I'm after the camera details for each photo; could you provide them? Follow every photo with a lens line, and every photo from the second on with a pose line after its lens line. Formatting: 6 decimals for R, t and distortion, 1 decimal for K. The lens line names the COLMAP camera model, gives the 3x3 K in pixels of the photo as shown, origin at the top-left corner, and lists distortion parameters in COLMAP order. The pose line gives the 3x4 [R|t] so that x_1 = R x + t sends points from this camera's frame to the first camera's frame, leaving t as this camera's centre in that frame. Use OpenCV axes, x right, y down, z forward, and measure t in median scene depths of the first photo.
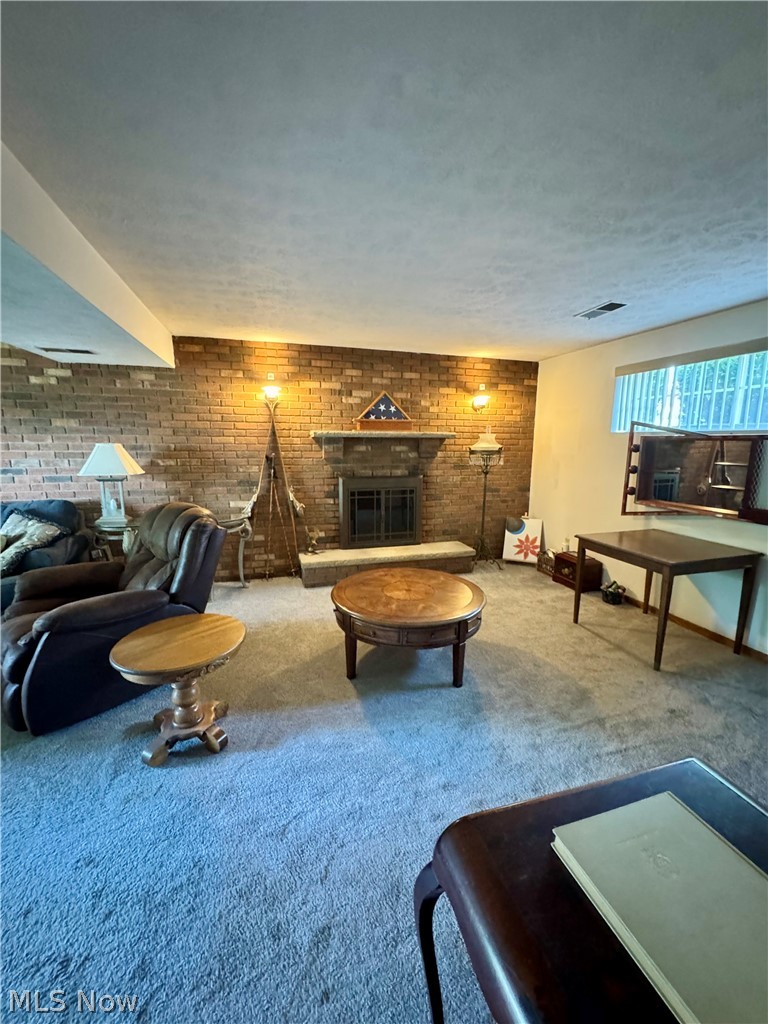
lens RADIAL K [[411.9, 0, 386.6], [0, 411.9, 509.4], [0, 0, 1]] dist [-0.001594, 0.000004]
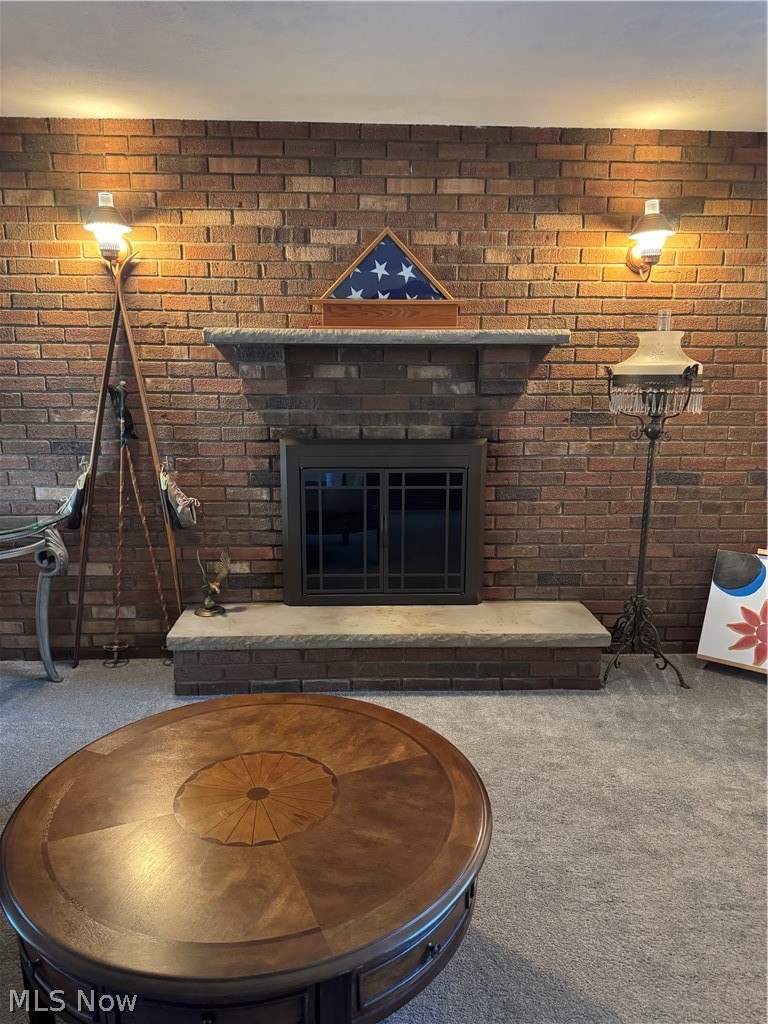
lens RADIAL K [[719.6, 0, 384.0], [0, 719.6, 512.0], [0, 0, 1]] dist [0.128457, -0.208105]
pose [[0.969047, 0.045208, -0.242703, 0.179677], [-0.038202, 0.998708, 0.033498, -0.032074], [0.243904, -0.023189, 0.969522, 0.295983]]
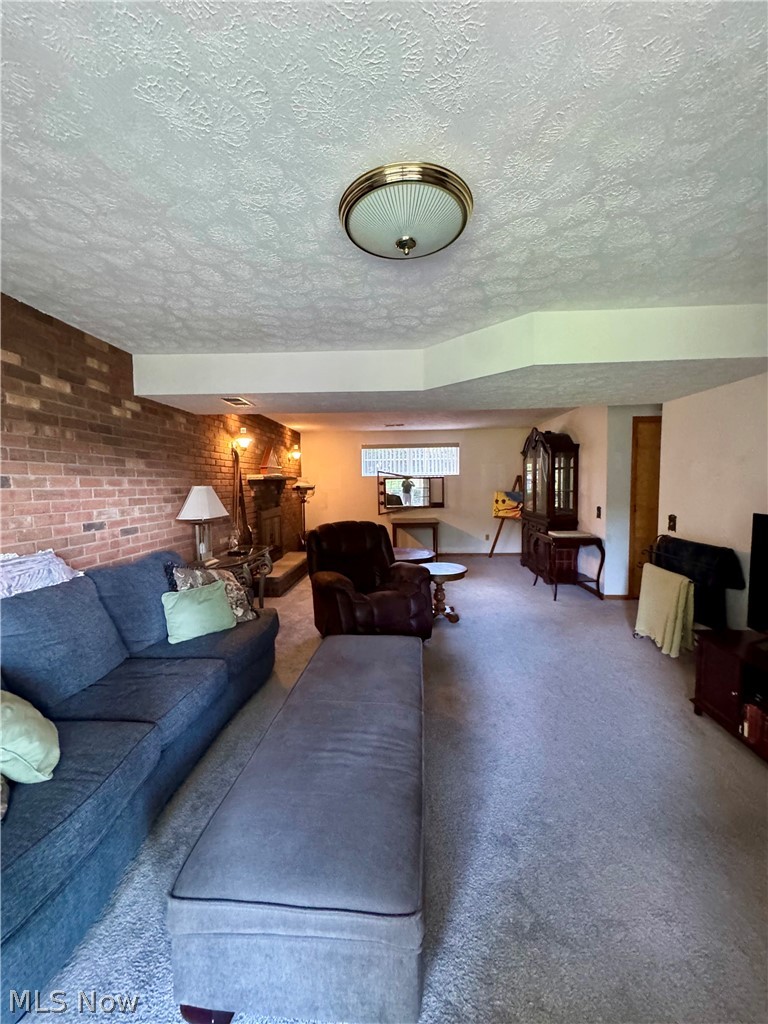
lens RADIAL K [[411.9, 0, 386.6], [0, 411.9, 509.4], [0, 0, 1]] dist [-0.001594, 0.000004]
pose [[0.339695, -0.074334, 0.937594, -1.174605], [0.174852, 0.984485, 0.014702, -0.033618], [-0.924140, 0.158946, 0.347422, 0.203301]]
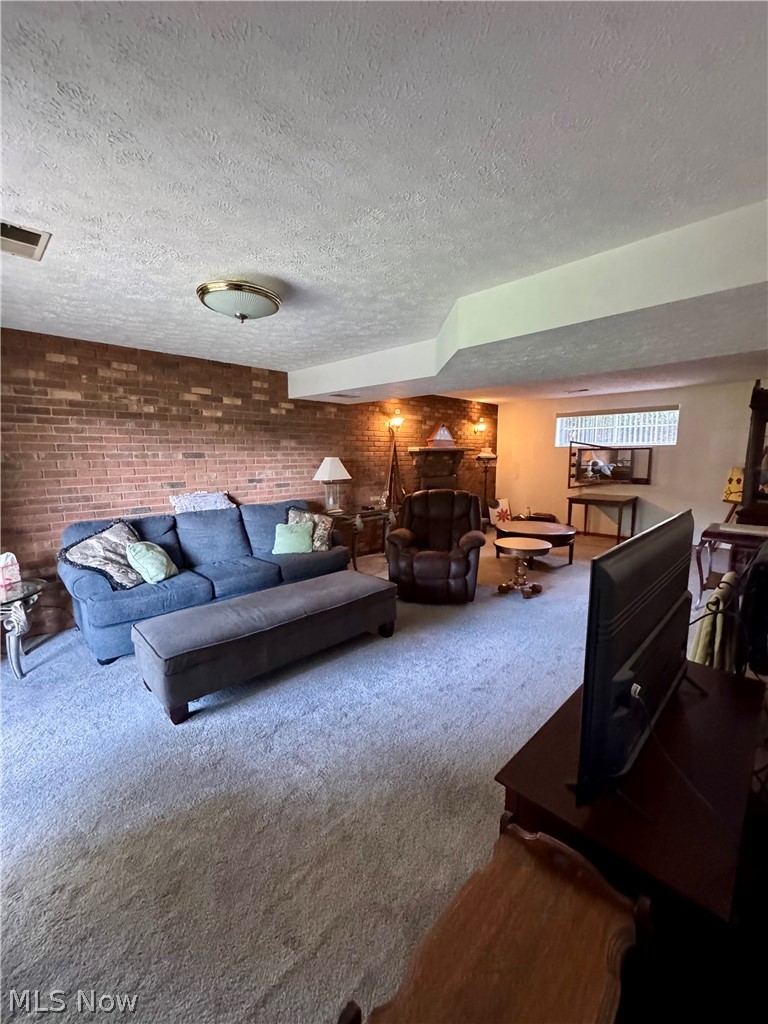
lens RADIAL K [[411.9, 0, 386.6], [0, 411.9, 509.4], [0, 0, 1]] dist [-0.001594, 0.000004]
pose [[0.876502, -0.080579, 0.474606, -0.963783], [0.095178, 0.995437, -0.006768, 0.036845], [-0.471895, 0.051104, 0.880172, -0.264597]]
